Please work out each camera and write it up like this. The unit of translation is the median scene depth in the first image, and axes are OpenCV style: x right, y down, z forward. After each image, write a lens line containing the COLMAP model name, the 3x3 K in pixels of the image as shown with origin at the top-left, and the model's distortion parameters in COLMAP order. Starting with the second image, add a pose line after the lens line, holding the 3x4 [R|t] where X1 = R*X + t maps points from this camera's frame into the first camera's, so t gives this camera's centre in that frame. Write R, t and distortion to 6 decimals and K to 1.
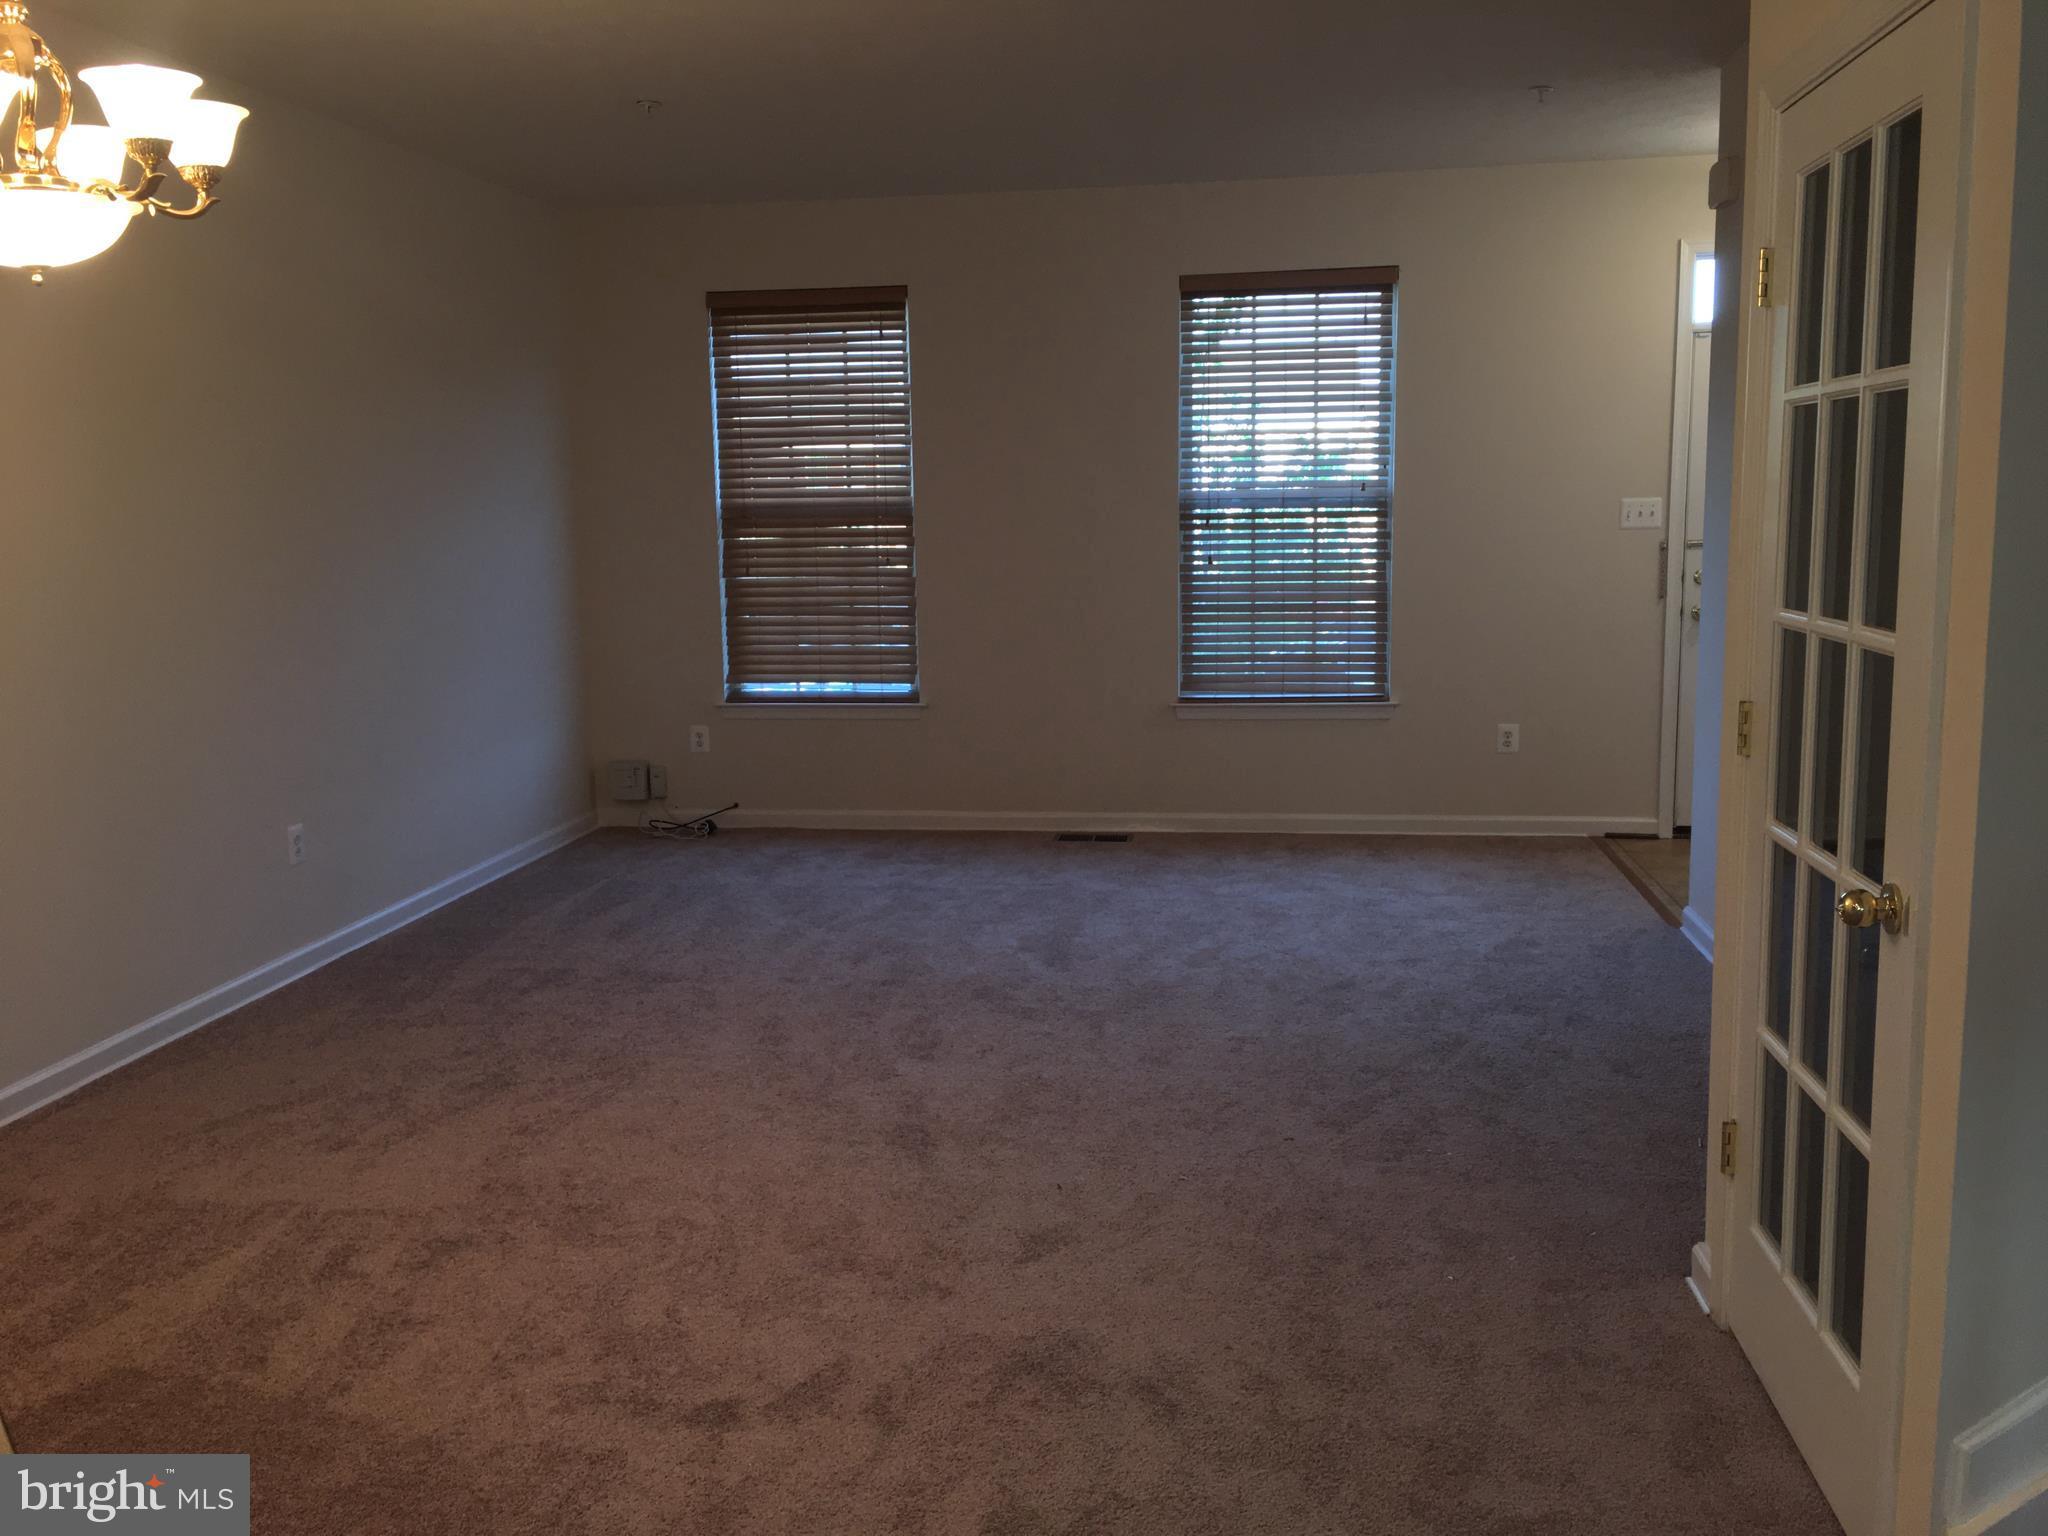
lens RADIAL K [[1773.5, 0, 1024.4], [0, 1773.5, 765.6], [0, 0, 1]] dist [0.077314, -0.093594]
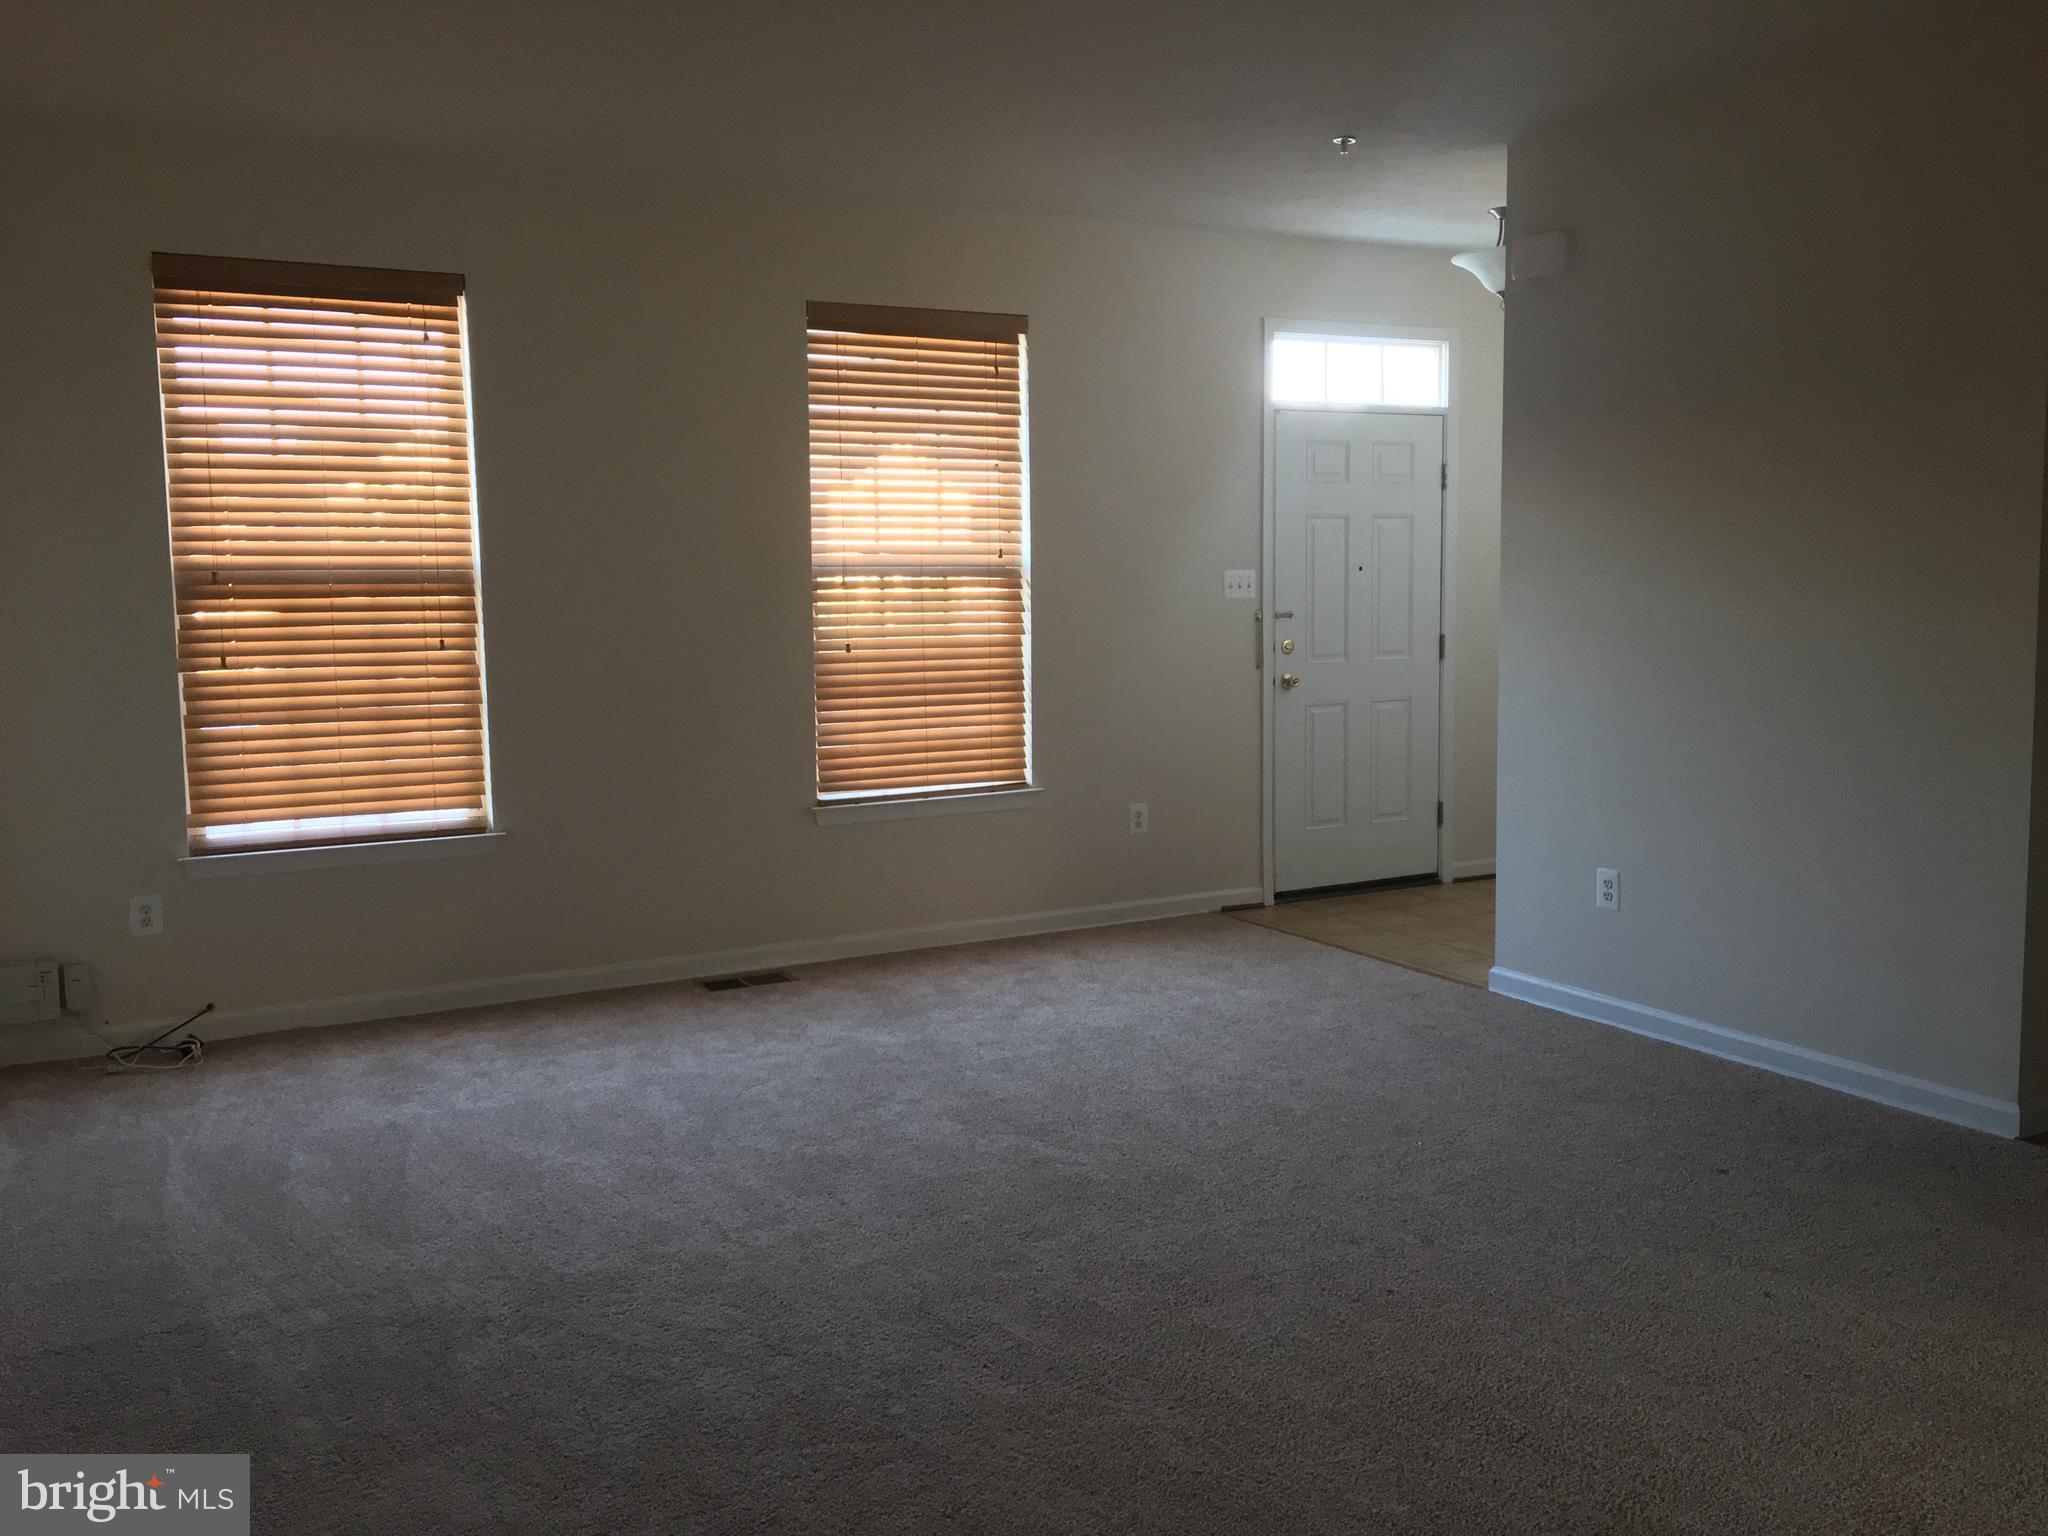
lens RADIAL K [[1773.5, 0, 1023.6], [0, 1773.5, 767.4], [0, 0, 1]] dist [0.077314, -0.093594]
pose [[0.785616, -0.059237, 0.615872, -0.351302], [0.088040, 0.995980, -0.016507, -0.031589], [-0.612419, 0.067190, 0.787673, 0.280017]]
